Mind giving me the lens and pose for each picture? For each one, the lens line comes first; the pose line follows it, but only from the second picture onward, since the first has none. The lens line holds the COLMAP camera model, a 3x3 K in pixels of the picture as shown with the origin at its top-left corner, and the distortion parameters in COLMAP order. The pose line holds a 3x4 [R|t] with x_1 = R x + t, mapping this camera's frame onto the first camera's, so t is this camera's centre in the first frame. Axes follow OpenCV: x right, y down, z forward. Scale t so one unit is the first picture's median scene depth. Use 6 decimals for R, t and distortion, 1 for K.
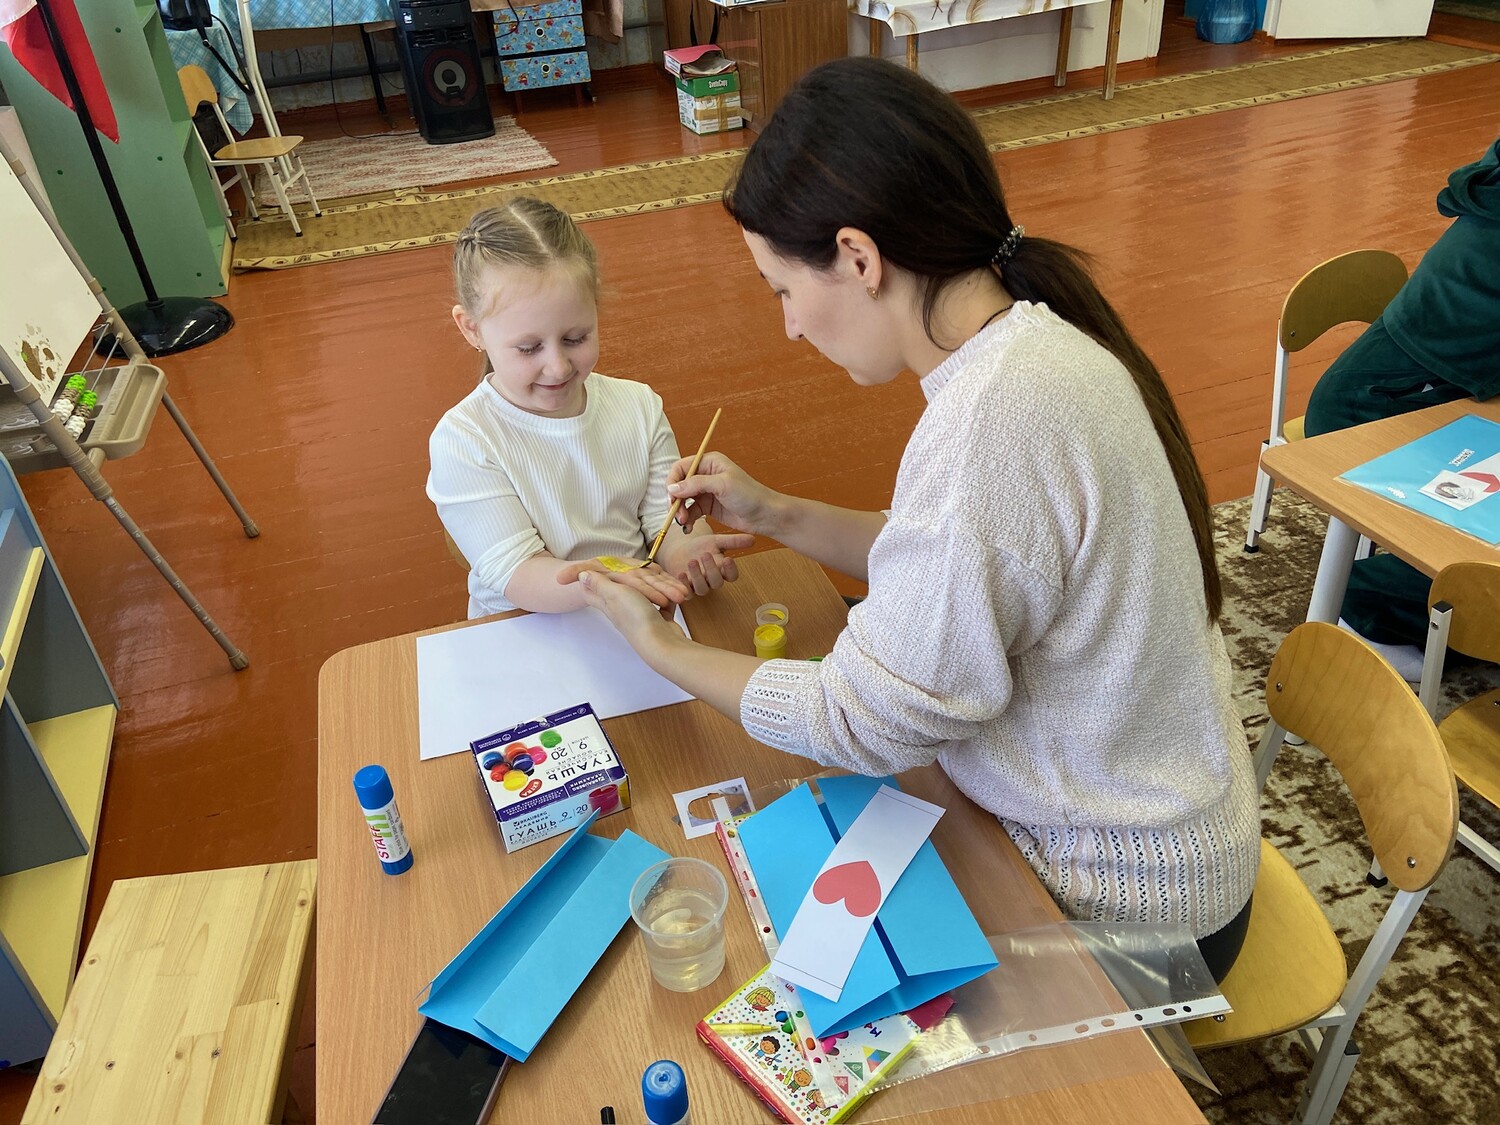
lens RADIAL K [[1120.4, 0, 749.4], [0, 1120.4, 560.5], [0, 0, 1]] dist [0.015622, -0.004837]
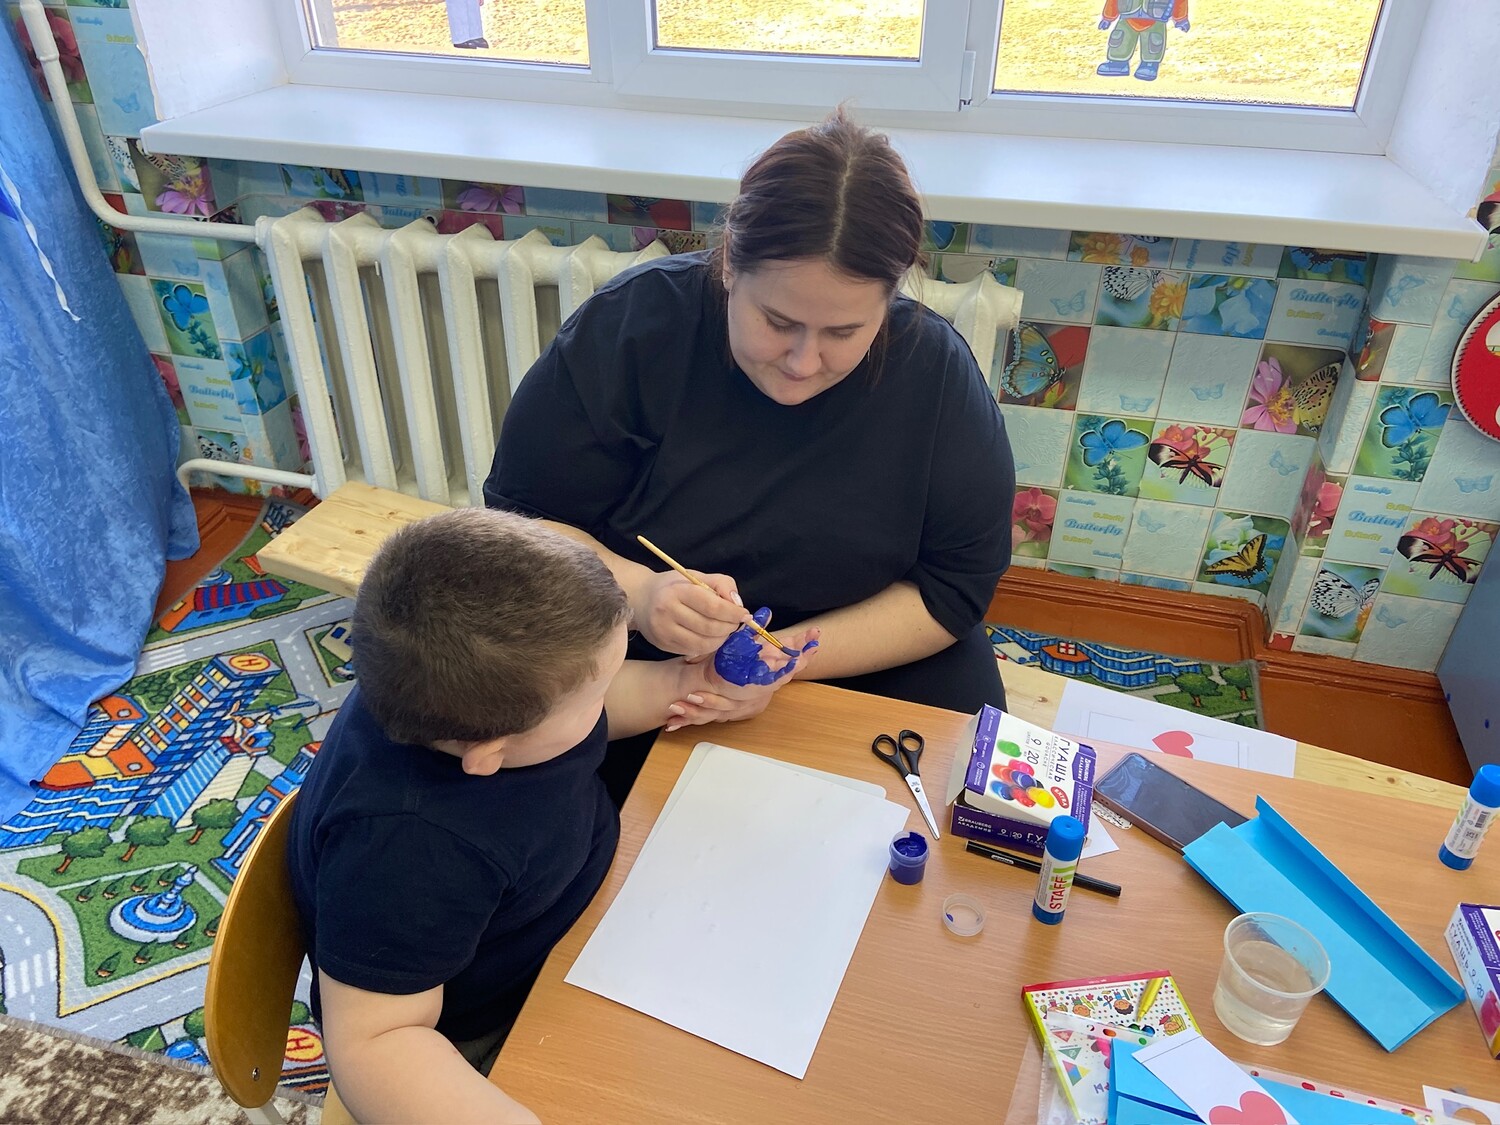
lens RADIAL K [[1120.4, 0, 748.8], [0, 1120.4, 562.4], [0, 0, 1]] dist [0.015622, -0.004837]
pose [[-0.565847, 0.514274, -0.644469, 0.730618], [-0.401603, 0.510740, 0.760171, -0.499029], [0.720092, 0.688961, -0.082467, 0.528428]]
